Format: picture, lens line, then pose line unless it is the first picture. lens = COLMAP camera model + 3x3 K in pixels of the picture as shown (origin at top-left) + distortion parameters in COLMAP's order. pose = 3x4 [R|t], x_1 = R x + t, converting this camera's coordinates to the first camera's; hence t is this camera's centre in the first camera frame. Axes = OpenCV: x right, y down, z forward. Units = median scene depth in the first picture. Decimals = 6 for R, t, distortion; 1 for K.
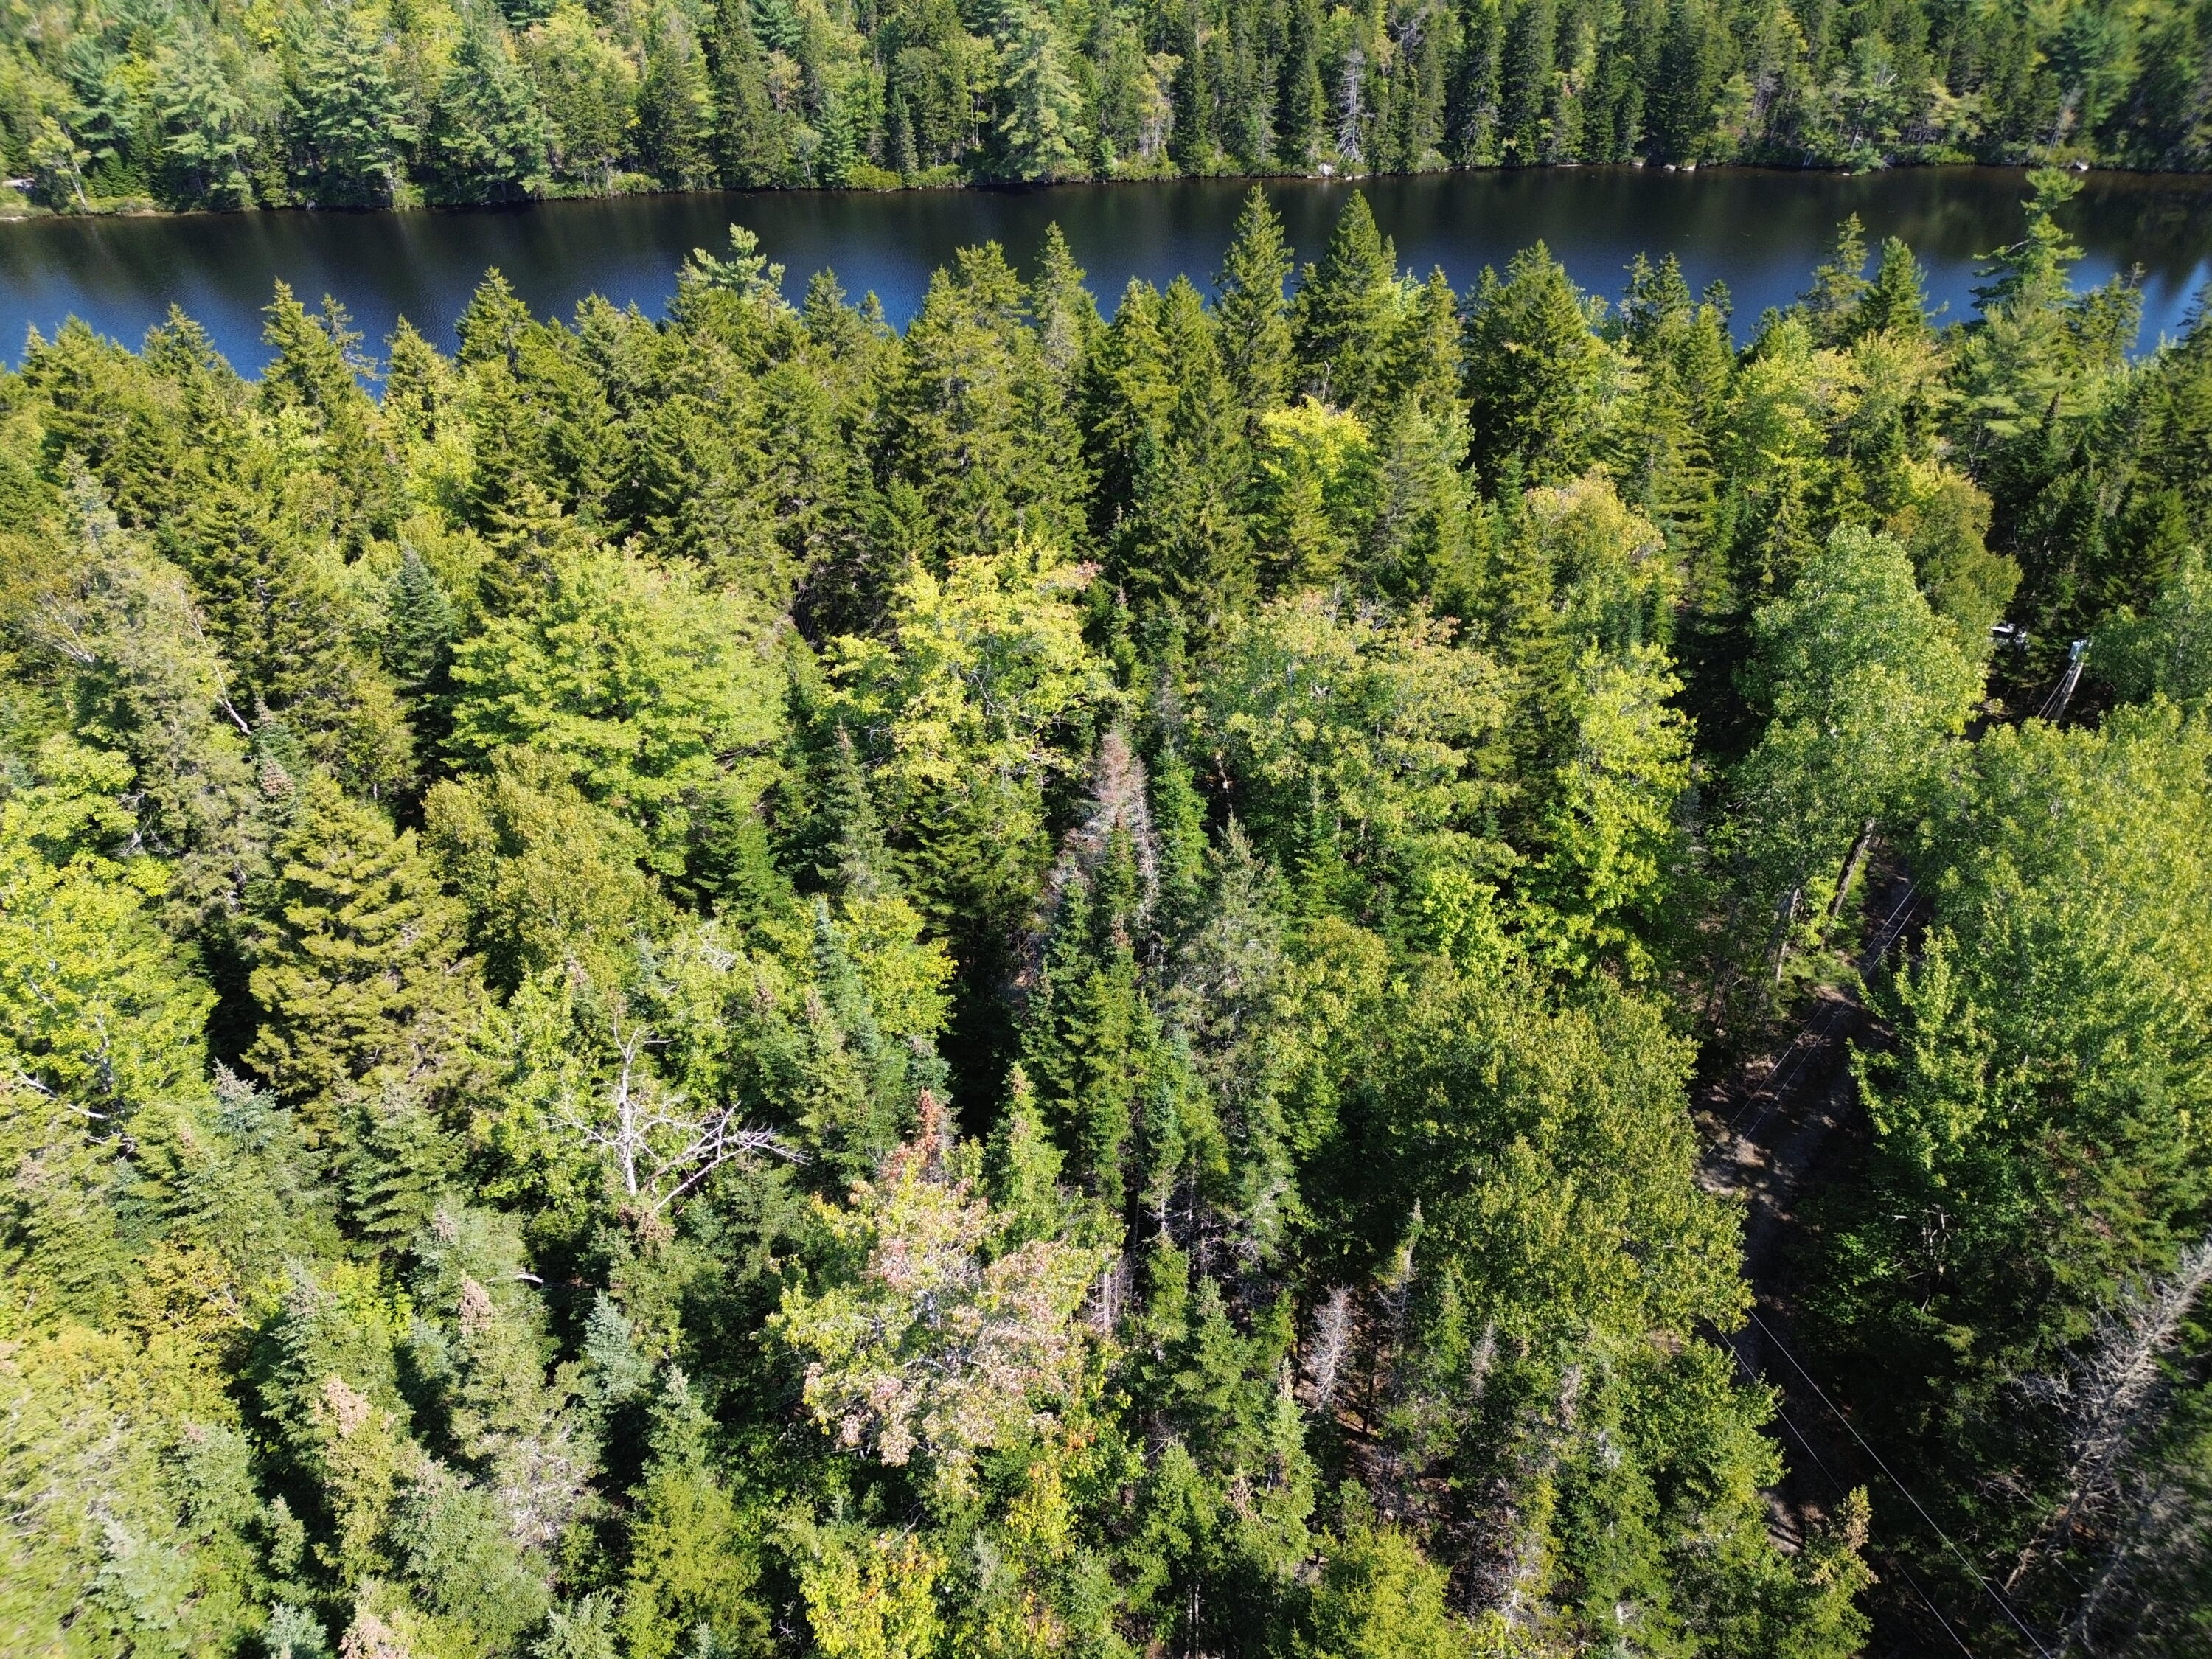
lens RADIAL K [[1620.0, 0, 1112.5], [0, 1620.0, 823.3], [0, 0, 1]] dist [0.071327, -0.069701]
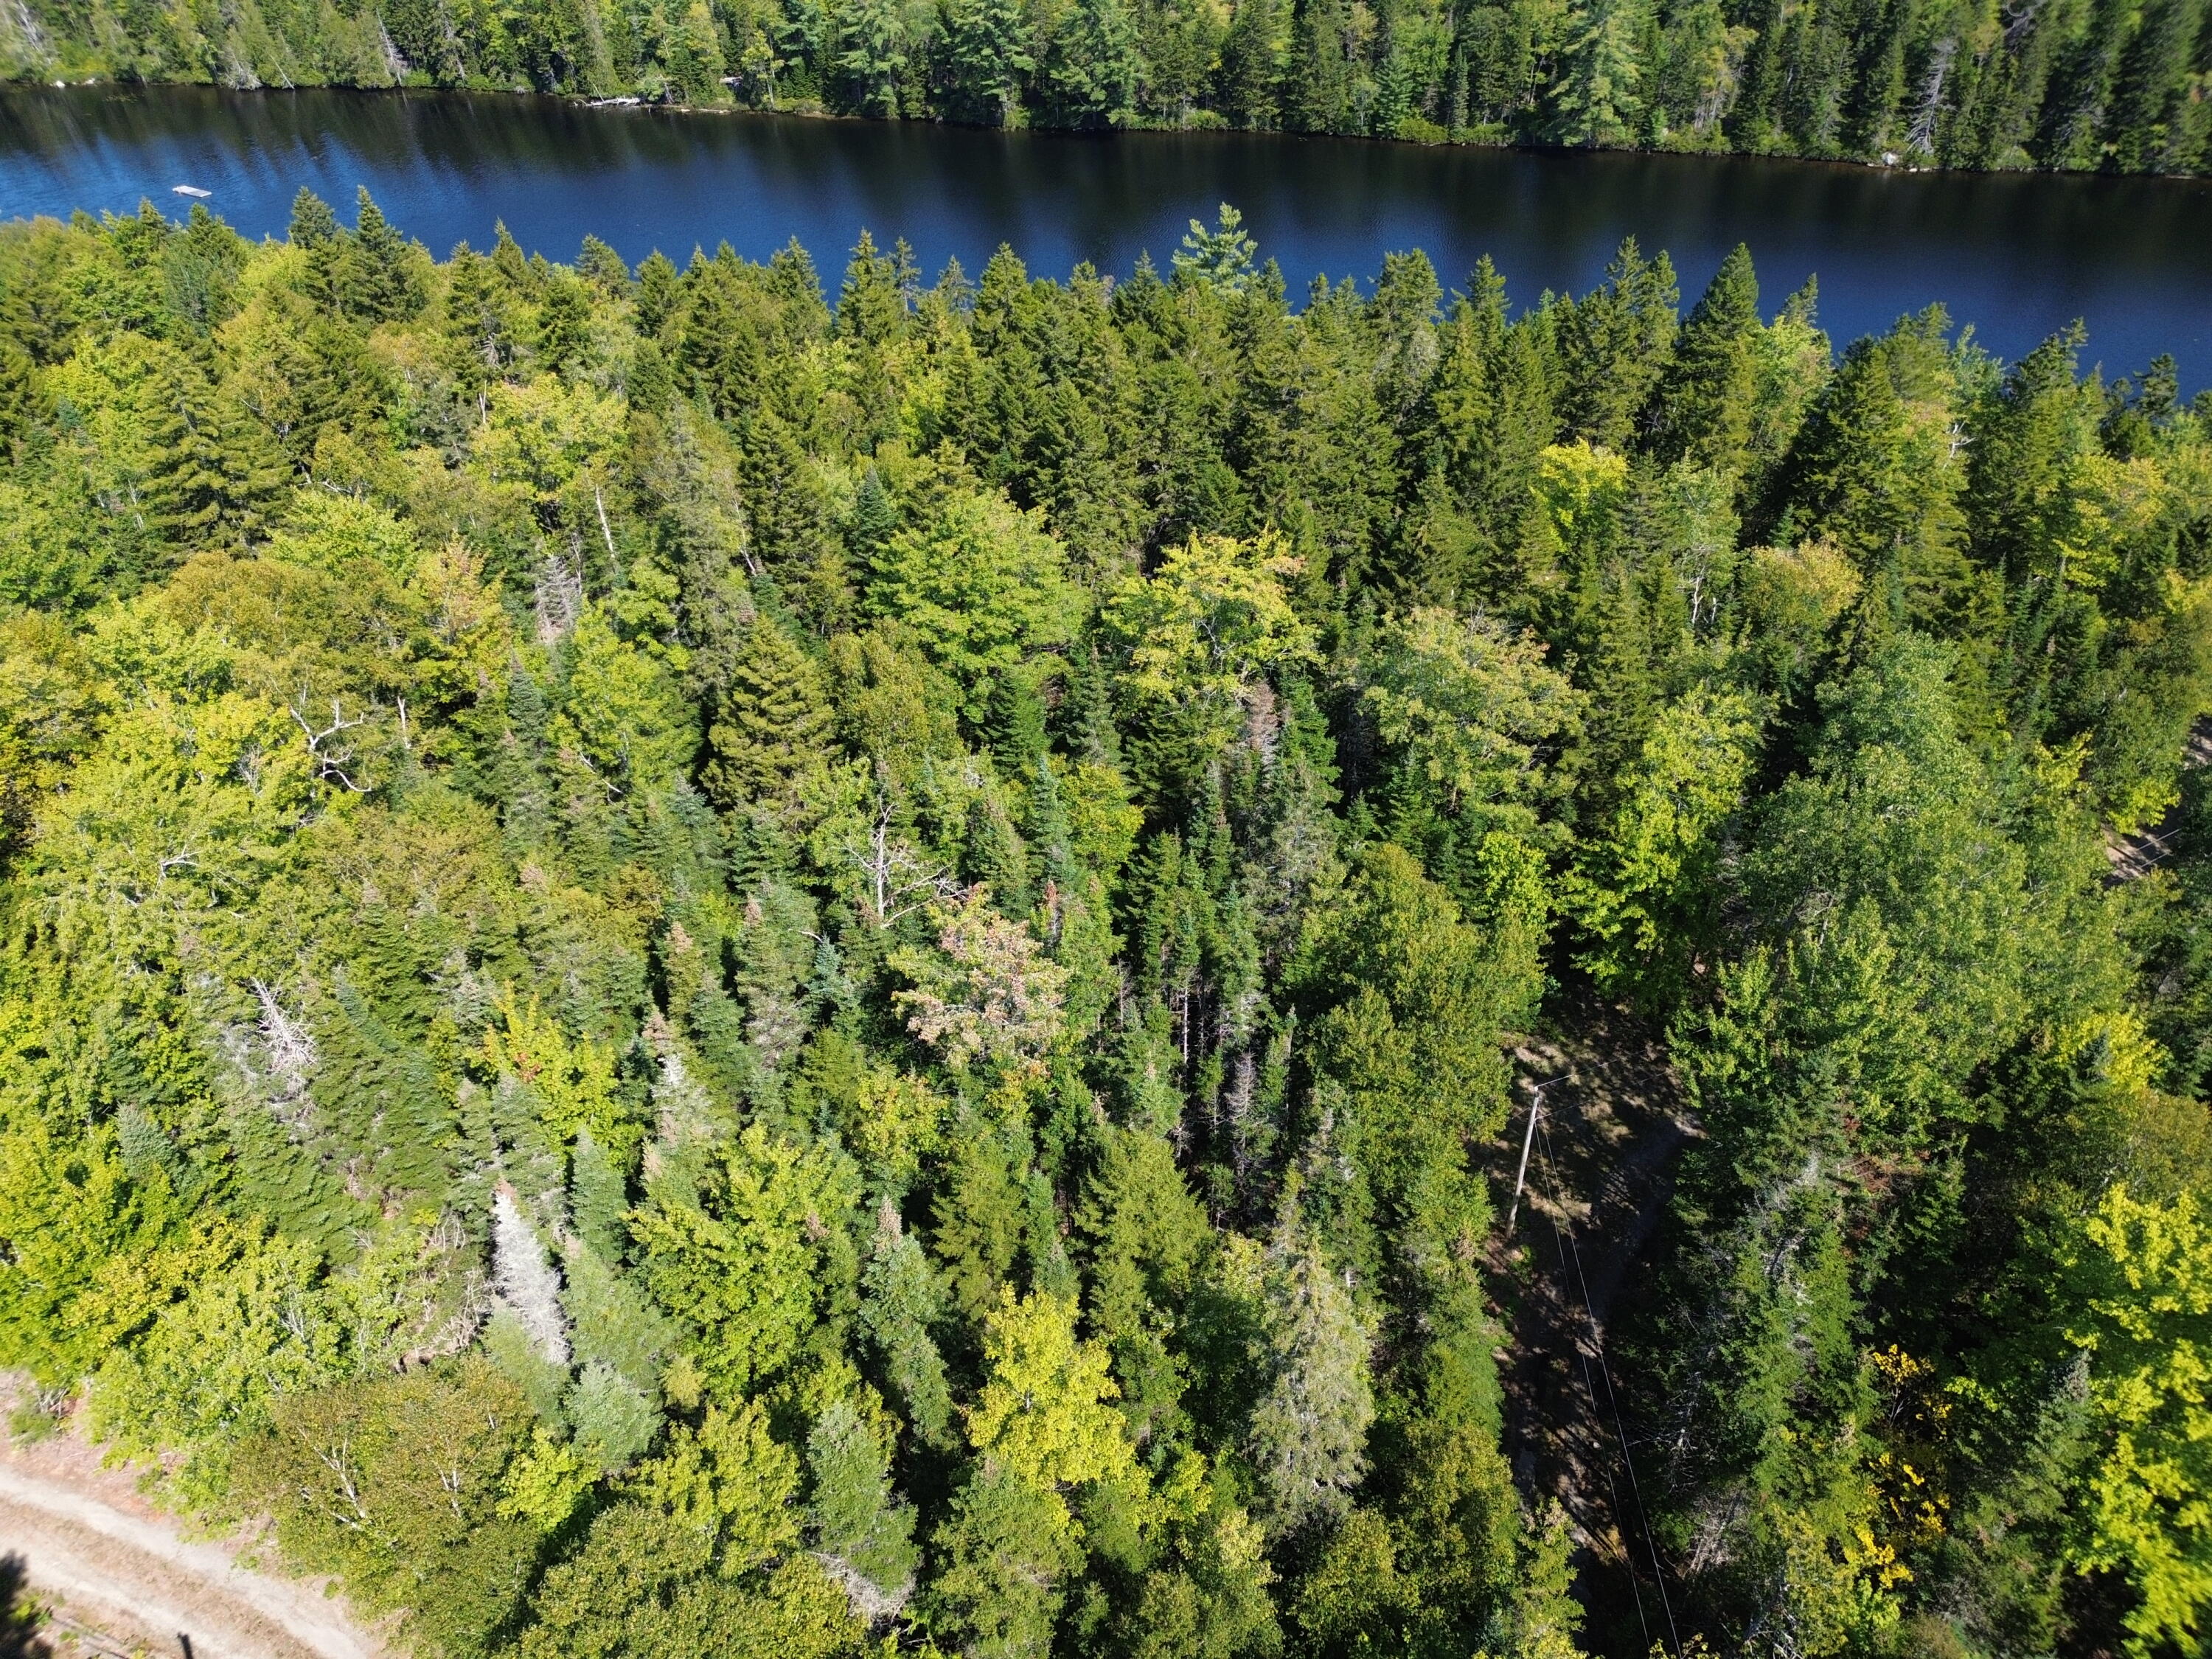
lens RADIAL K [[1620.0, 0, 1085.2], [0, 1620.0, 832.6], [0, 0, 1]] dist [0.071327, -0.069701]
pose [[0.928586, 0.217589, -0.300637, 0.269168], [-0.198248, 0.975653, 0.093805, -0.026206], [0.313728, -0.027505, 0.949114, -0.345977]]
